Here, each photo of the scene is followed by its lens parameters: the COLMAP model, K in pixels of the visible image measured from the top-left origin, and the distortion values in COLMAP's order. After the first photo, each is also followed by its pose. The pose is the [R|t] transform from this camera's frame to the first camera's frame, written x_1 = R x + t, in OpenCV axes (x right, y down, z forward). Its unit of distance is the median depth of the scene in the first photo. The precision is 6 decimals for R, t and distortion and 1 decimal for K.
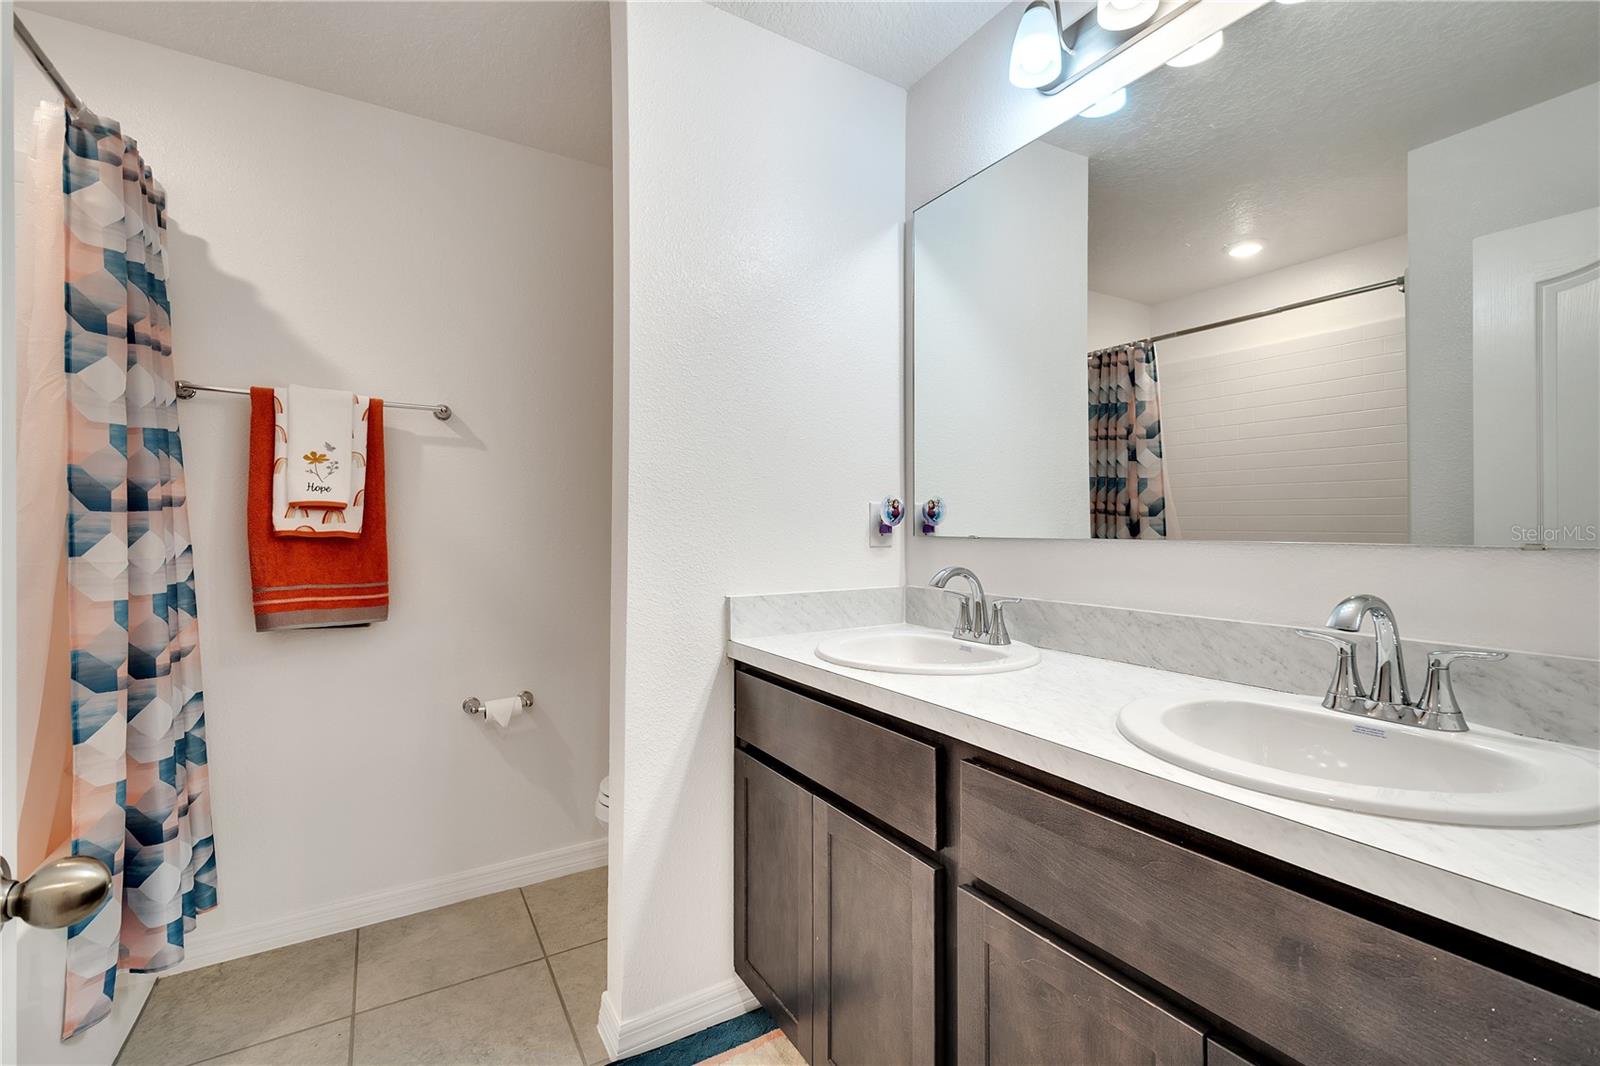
lens RADIAL K [[696.5, 0, 805.1], [0, 696.5, 530.1], [0, 0, 1]] dist [0.011925, -0.002937]
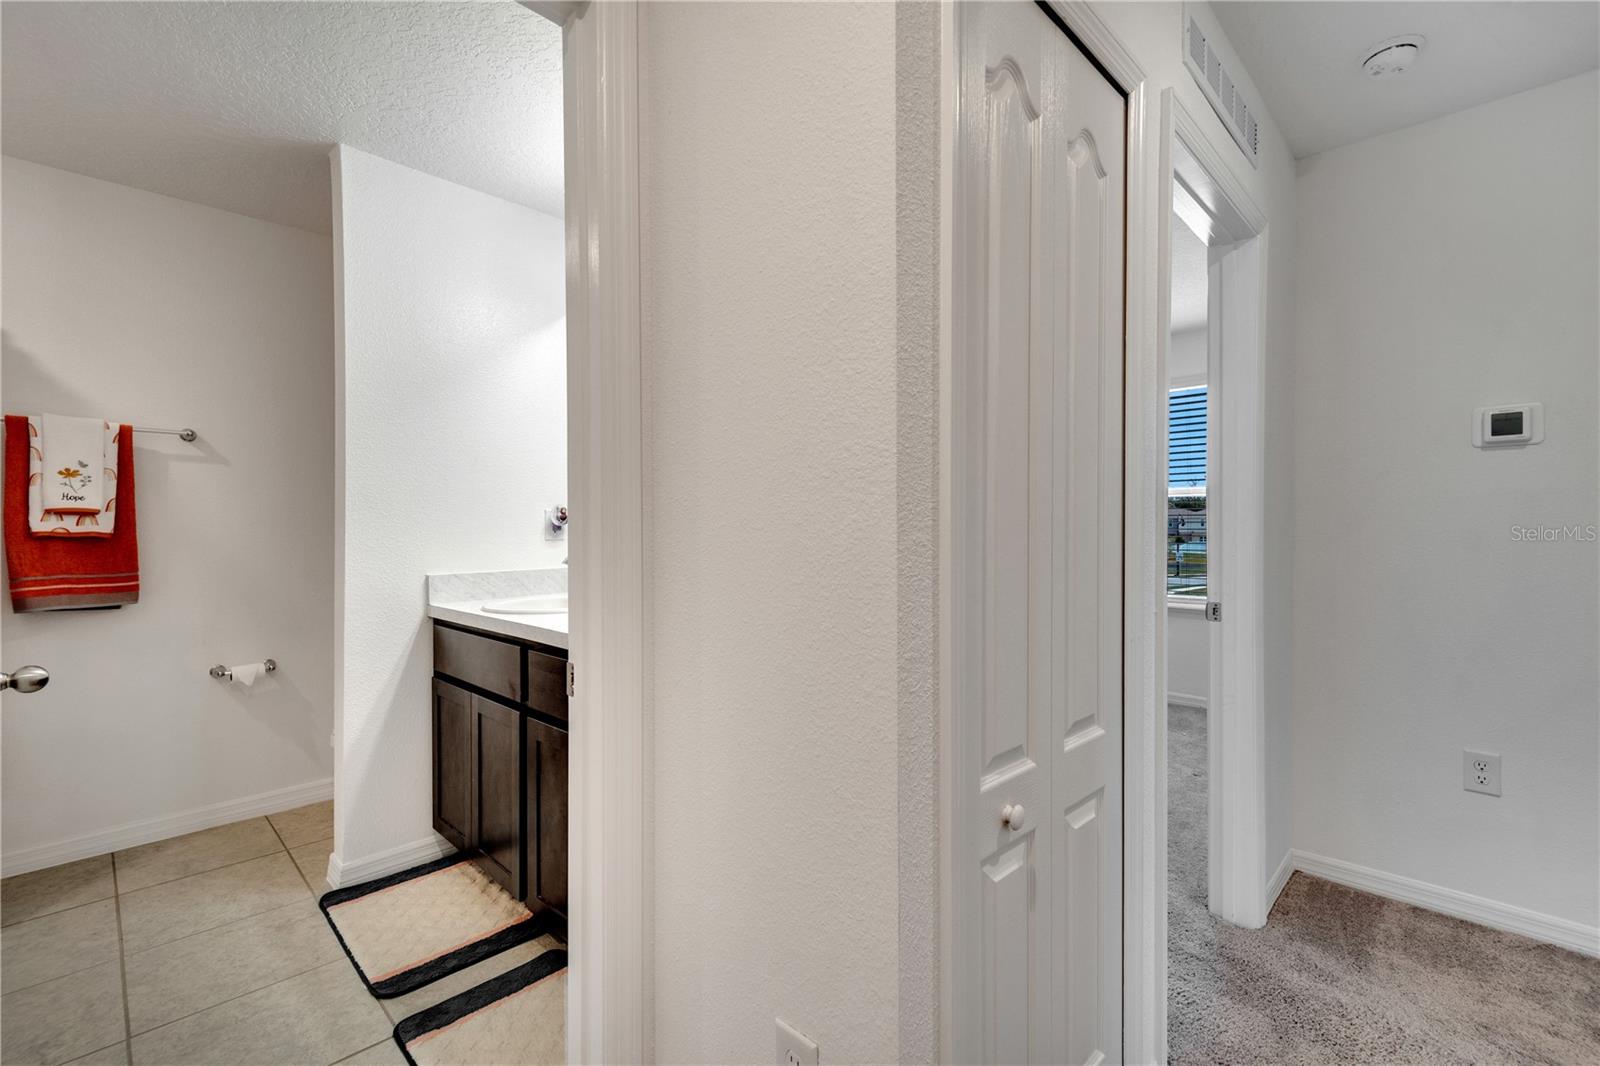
lens RADIAL K [[696.5, 0, 797.5], [0, 696.5, 531.7], [0, 0, 1]] dist [0.011925, -0.002937]
pose [[0.968132, -0.006836, 0.250349, 0.242494], [0.005764, 0.999971, 0.005017, 0.002342], [-0.250376, -0.003414, 0.968143, -0.538424]]
